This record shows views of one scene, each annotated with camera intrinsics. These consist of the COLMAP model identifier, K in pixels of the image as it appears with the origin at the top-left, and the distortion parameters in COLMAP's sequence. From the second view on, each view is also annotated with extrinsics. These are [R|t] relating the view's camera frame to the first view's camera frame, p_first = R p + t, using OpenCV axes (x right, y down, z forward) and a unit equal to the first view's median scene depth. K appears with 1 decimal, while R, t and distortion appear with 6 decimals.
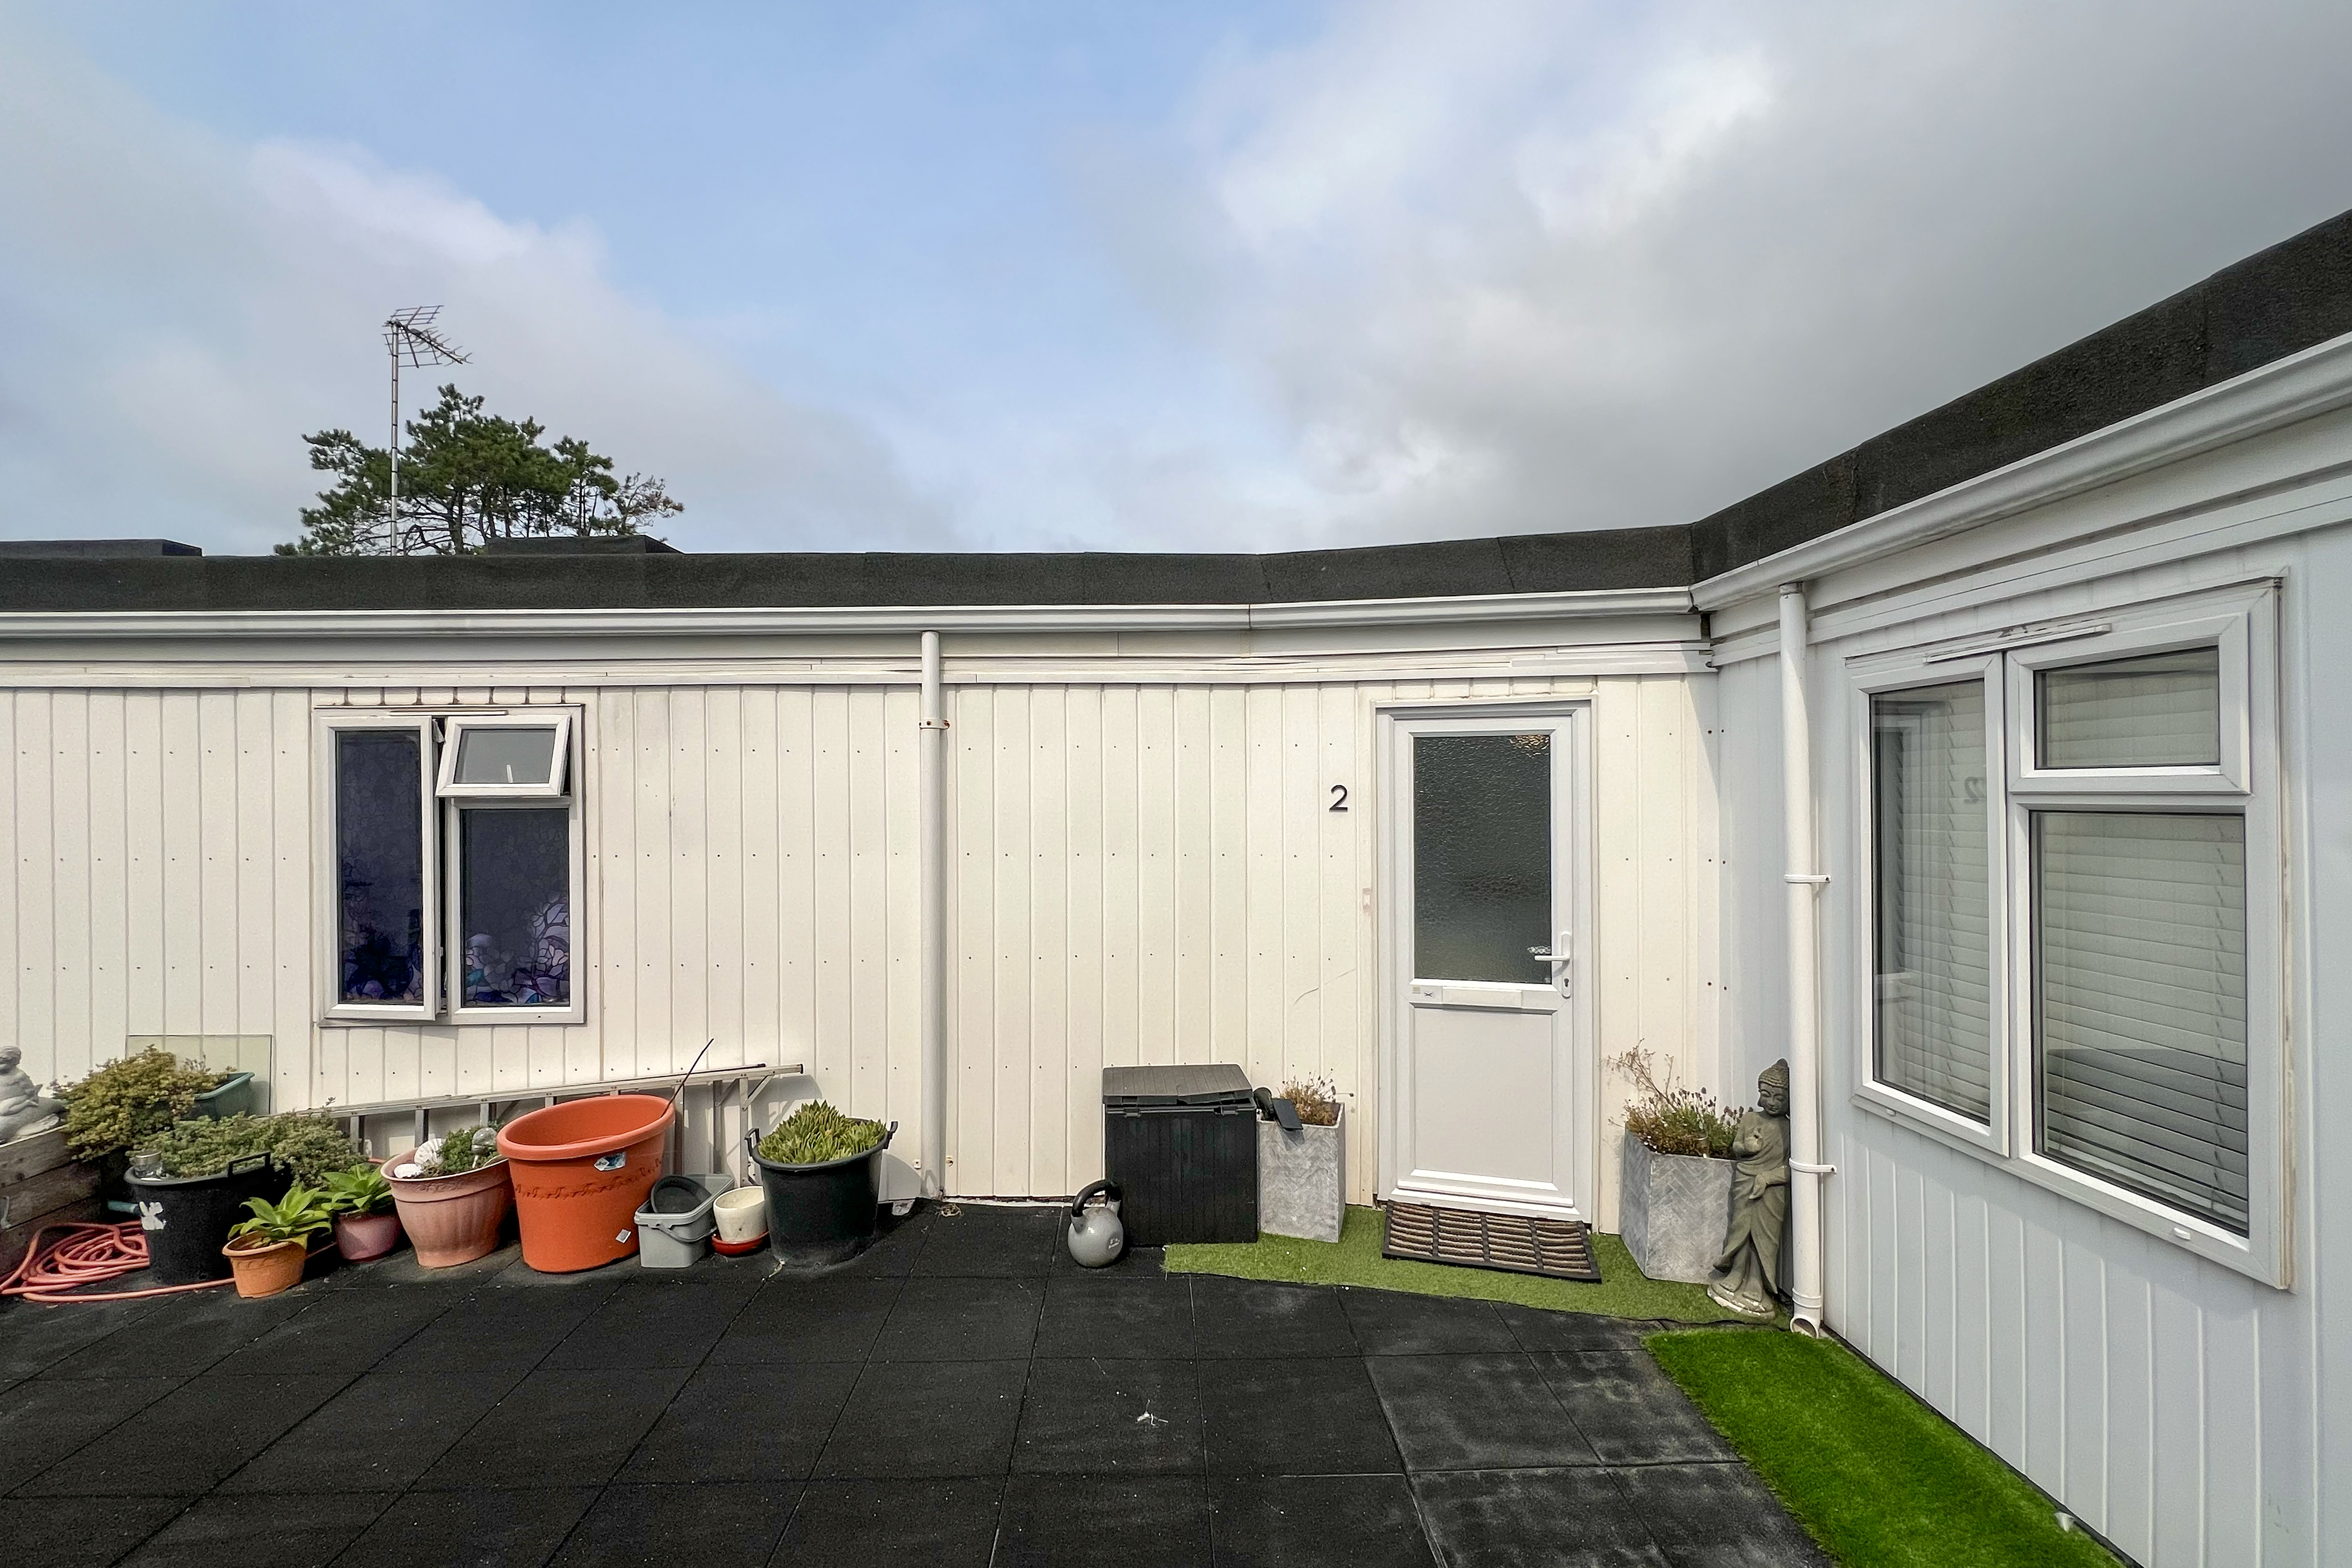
lens RADIAL K [[967.3, 0, 1164.2], [0, 967.3, 800.5], [0, 0, 1]] dist [0.002060, 0.000042]
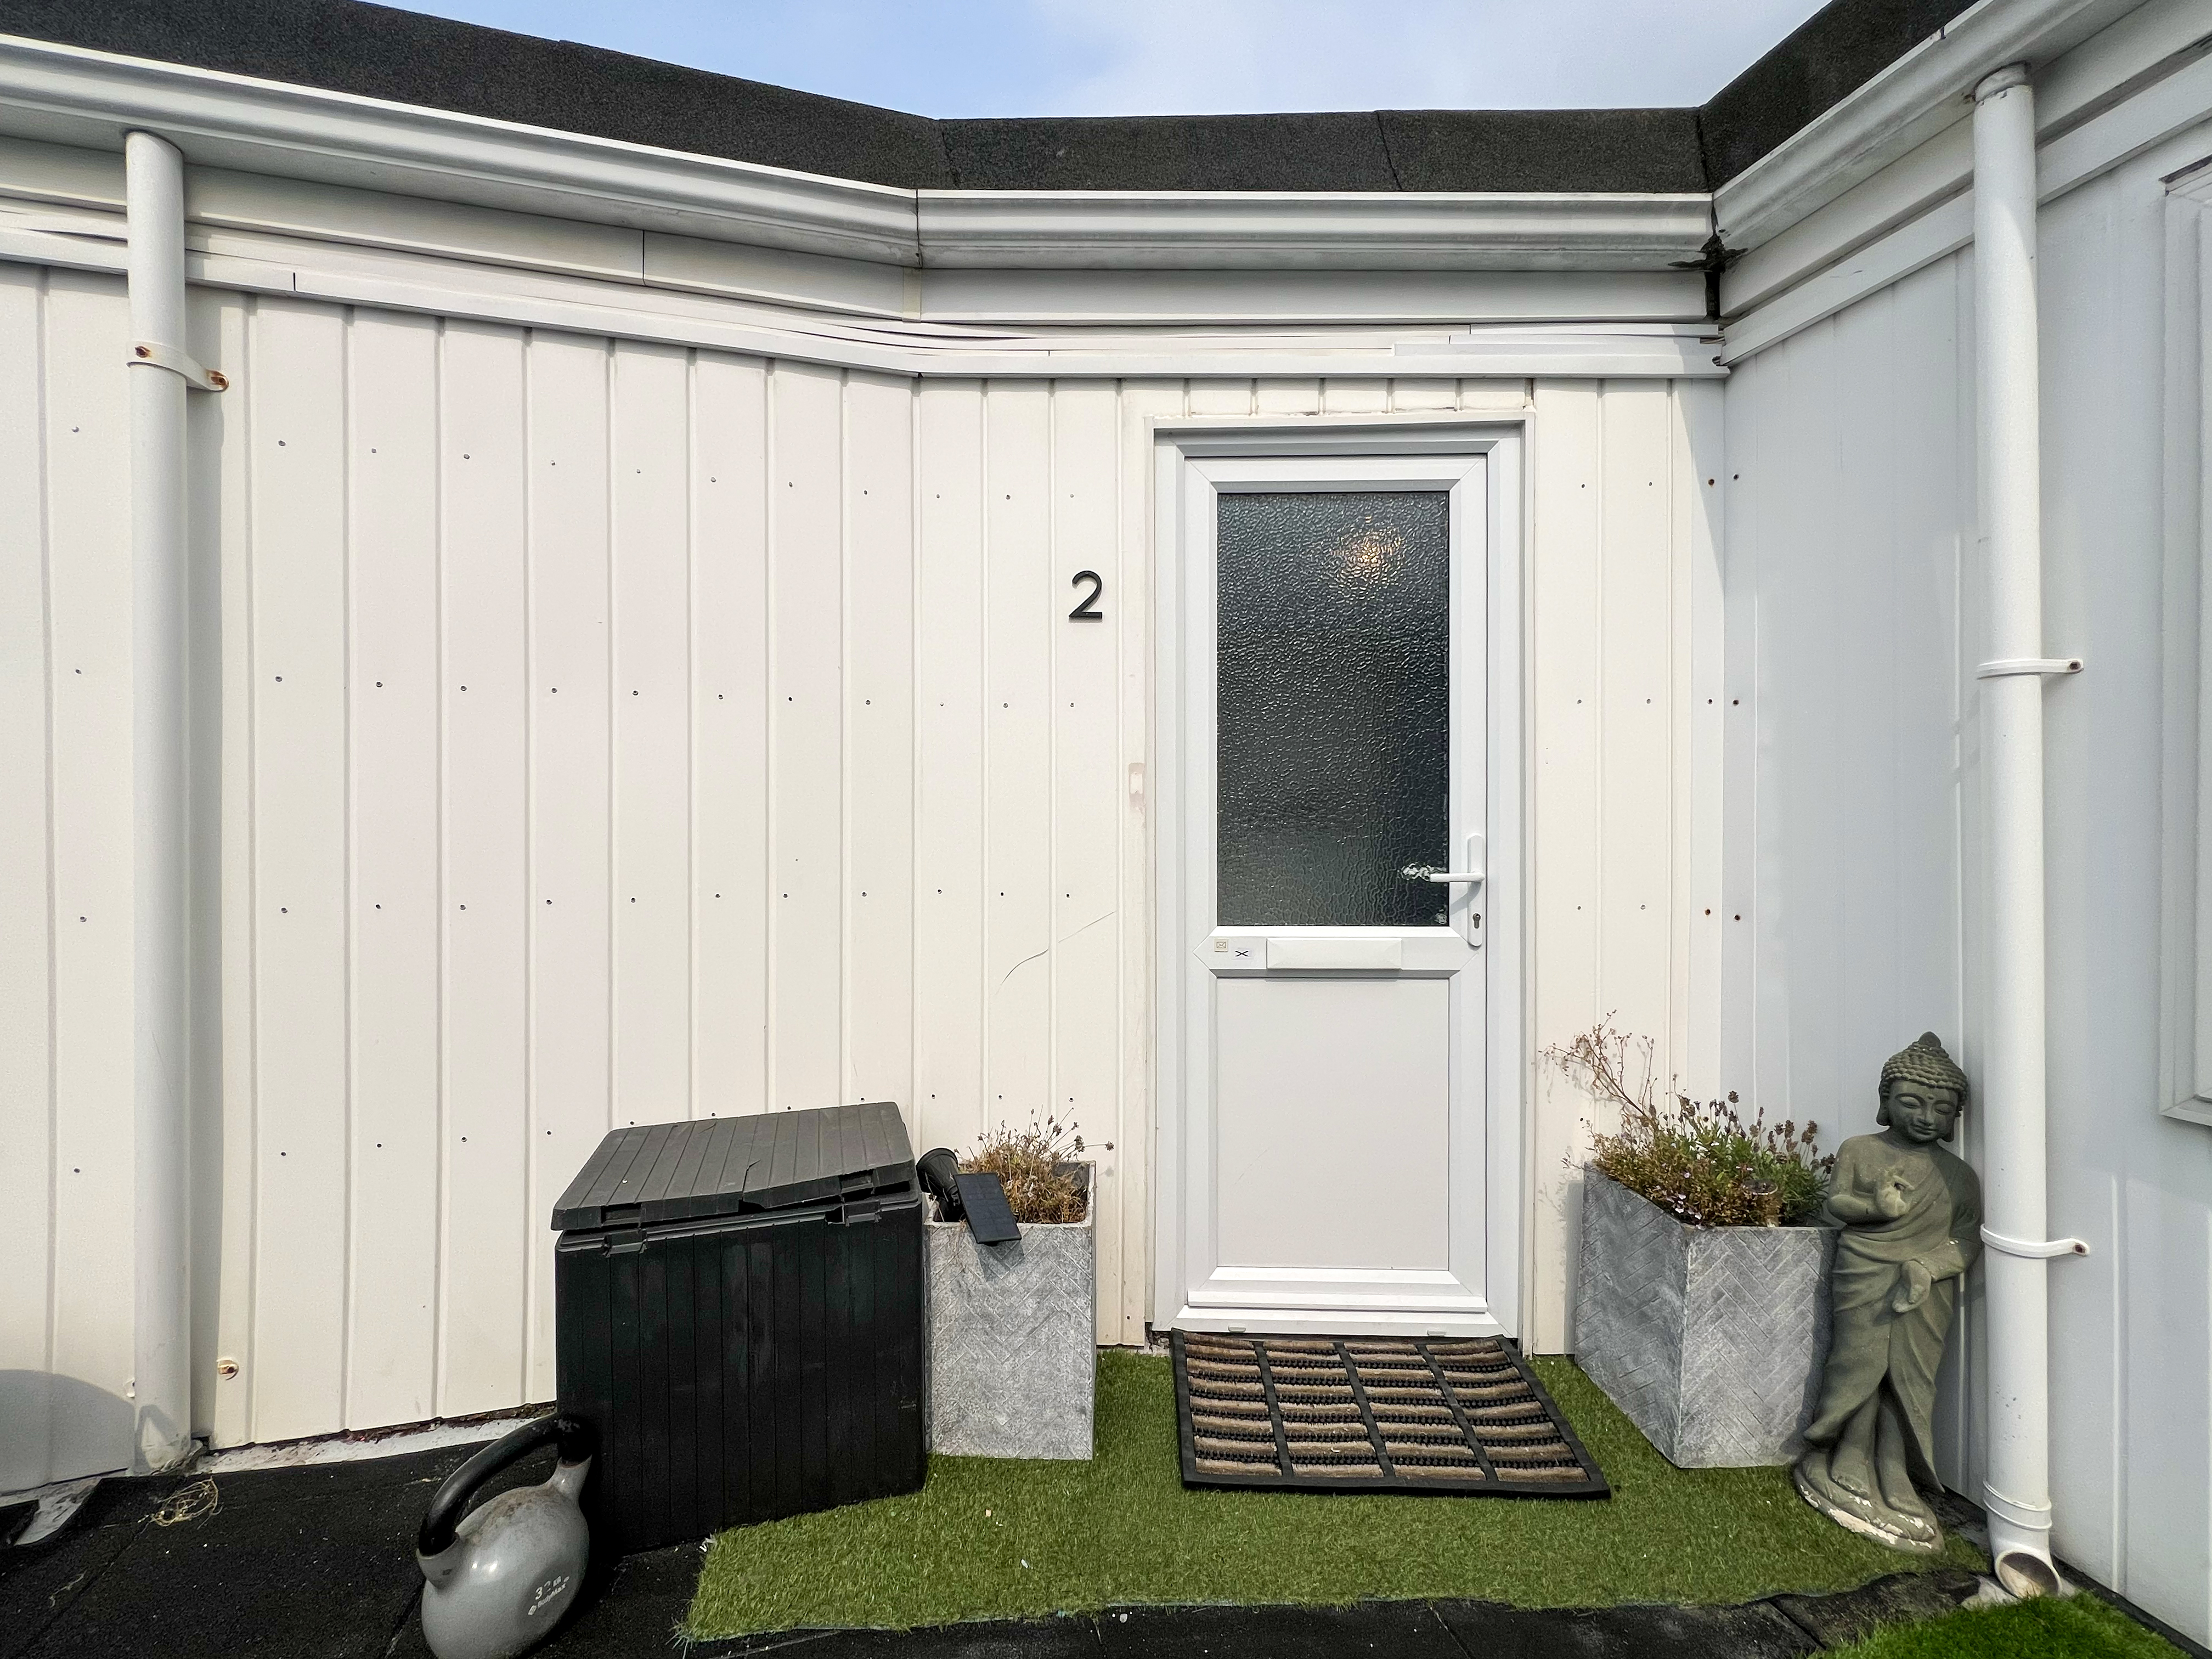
lens RADIAL K [[896.8, 0, 1109.8], [0, 896.8, 815.3], [0, 0, 1]] dist [0.002180, 0.000142]
pose [[0.968092, 0.003466, 0.250572, 0.073172], [-0.002459, 0.999988, -0.004332, 0.131171], [-0.250584, 0.003578, 0.968088, 0.549860]]
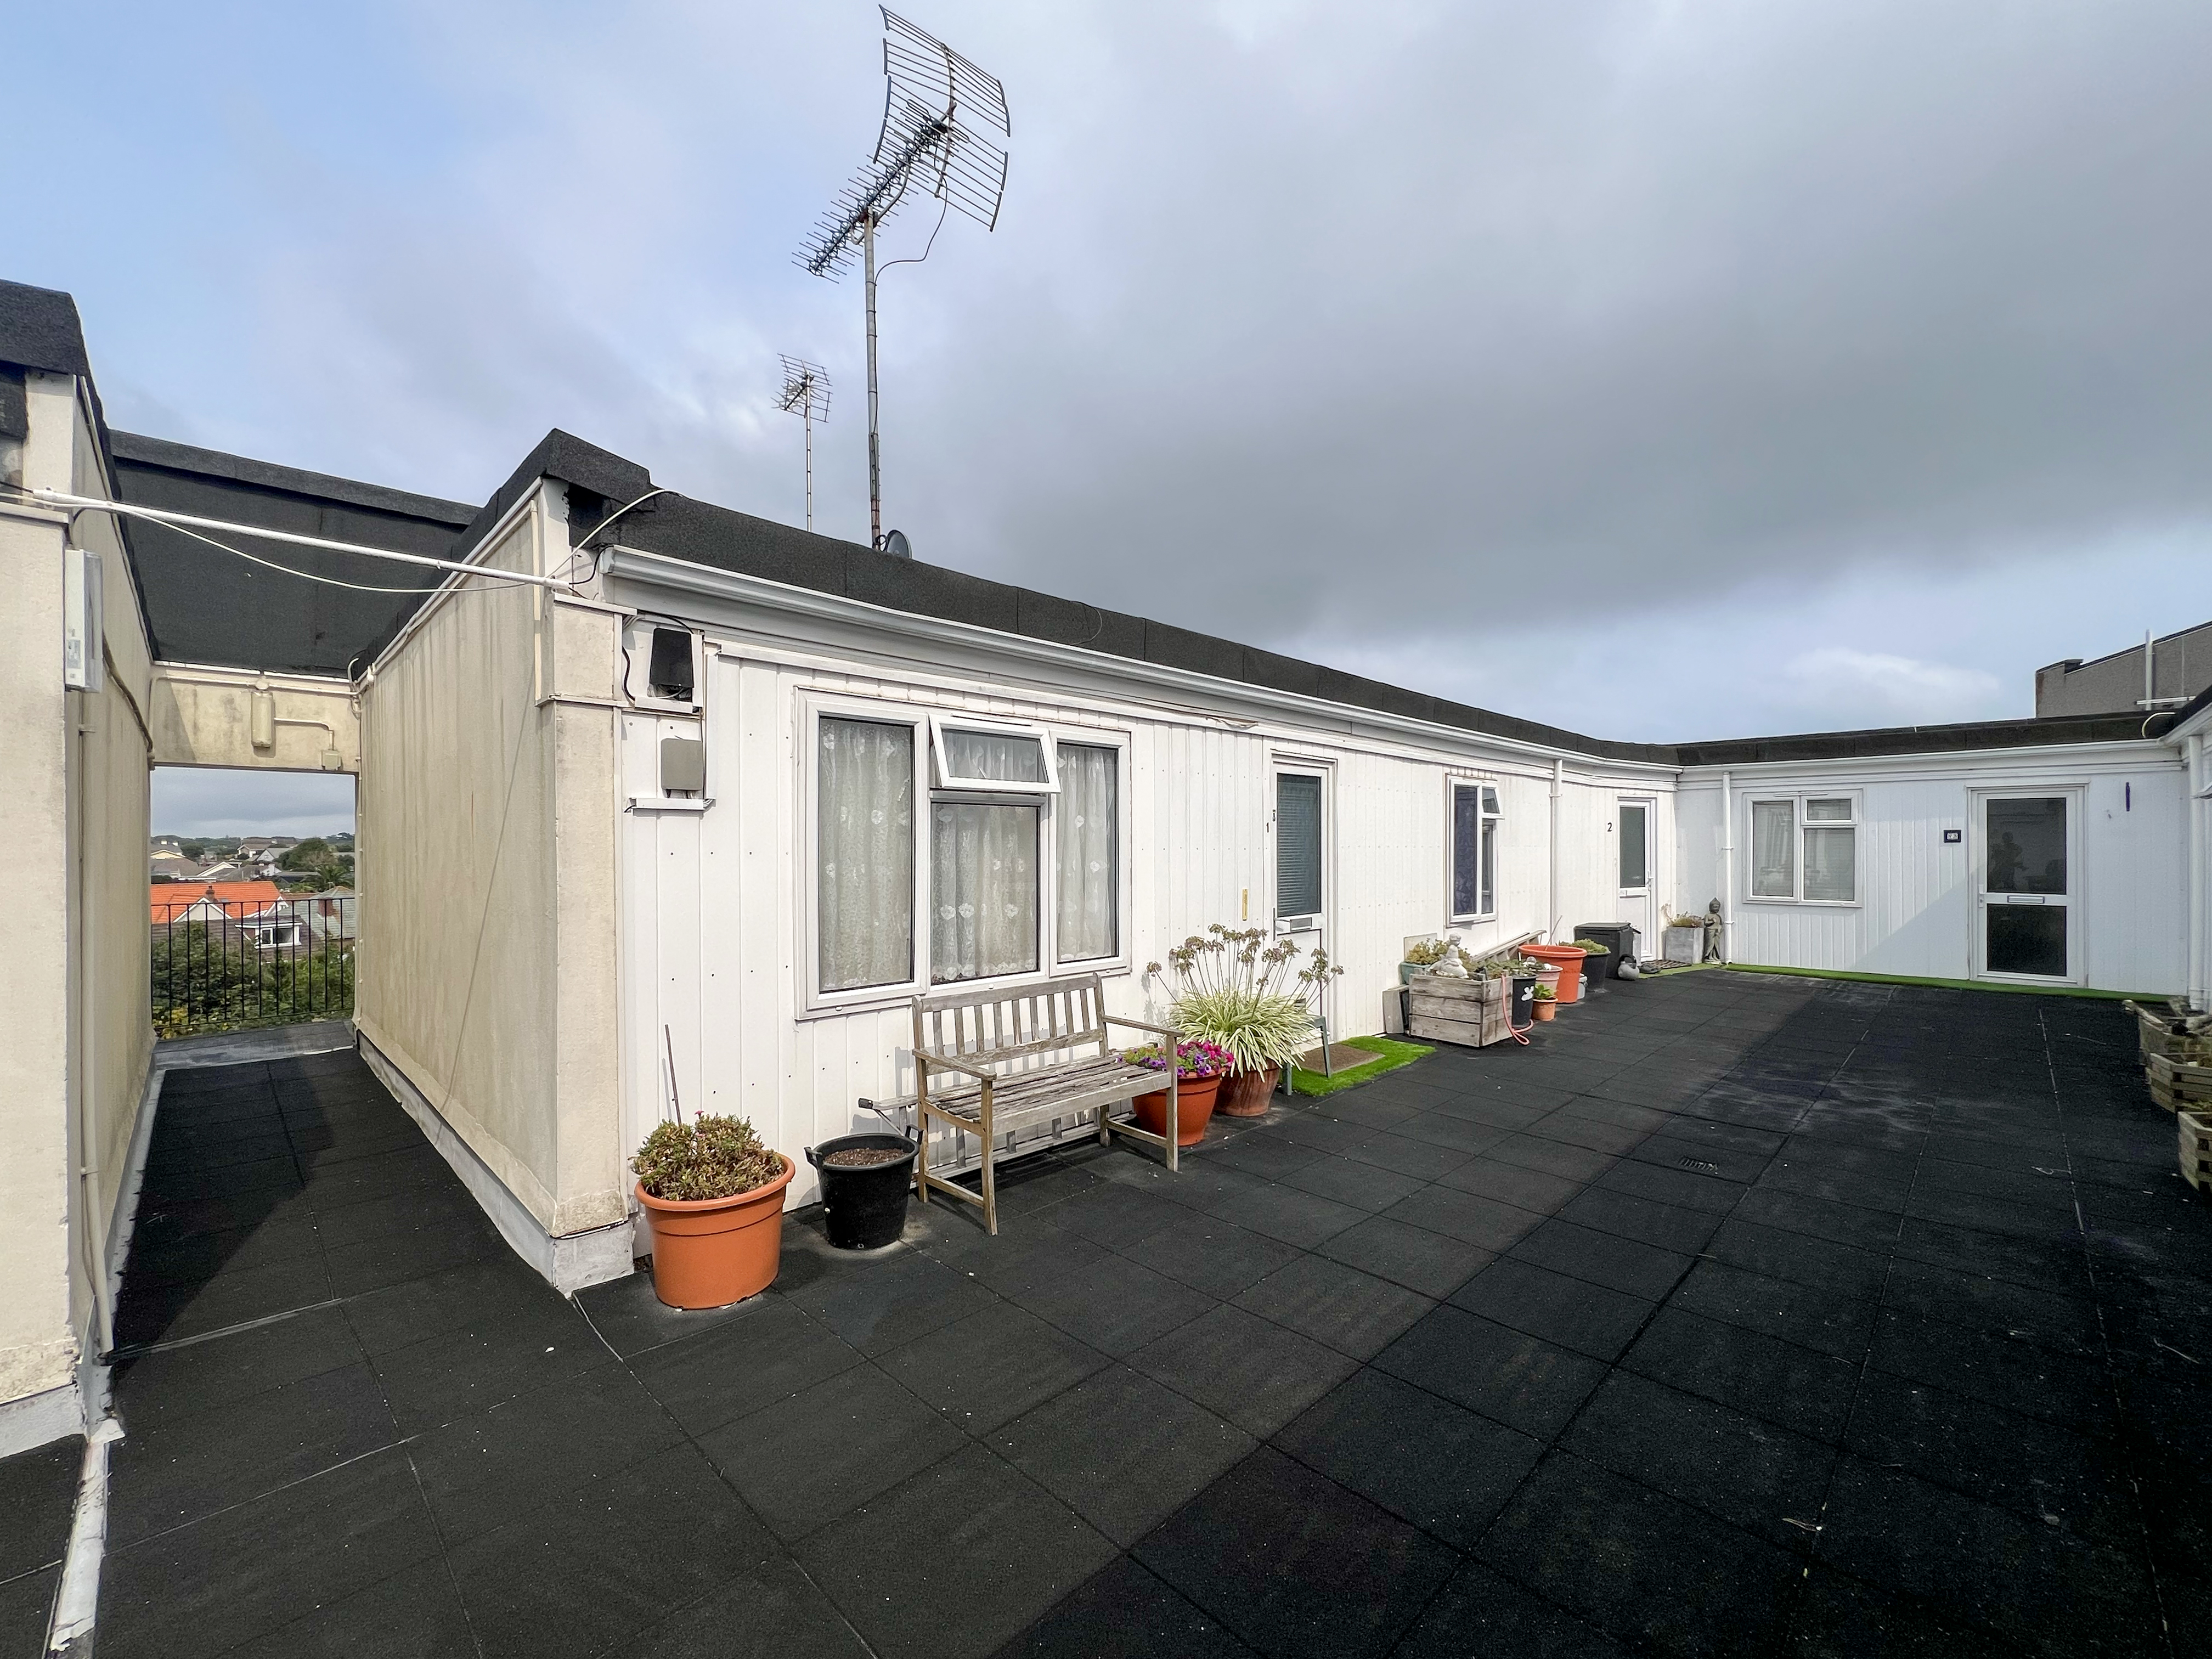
lens RADIAL K [[905.8, 0, 1100.8], [0, 905.8, 851.4], [0, 0, 1]] dist [-0.000932, -0.000698]
pose [[0.724077, 0.004261, 0.689706, -2.999822], [-0.001859, 0.999989, -0.004227, 0.092414], [-0.689717, 0.001778, 0.724077, 0.088328]]
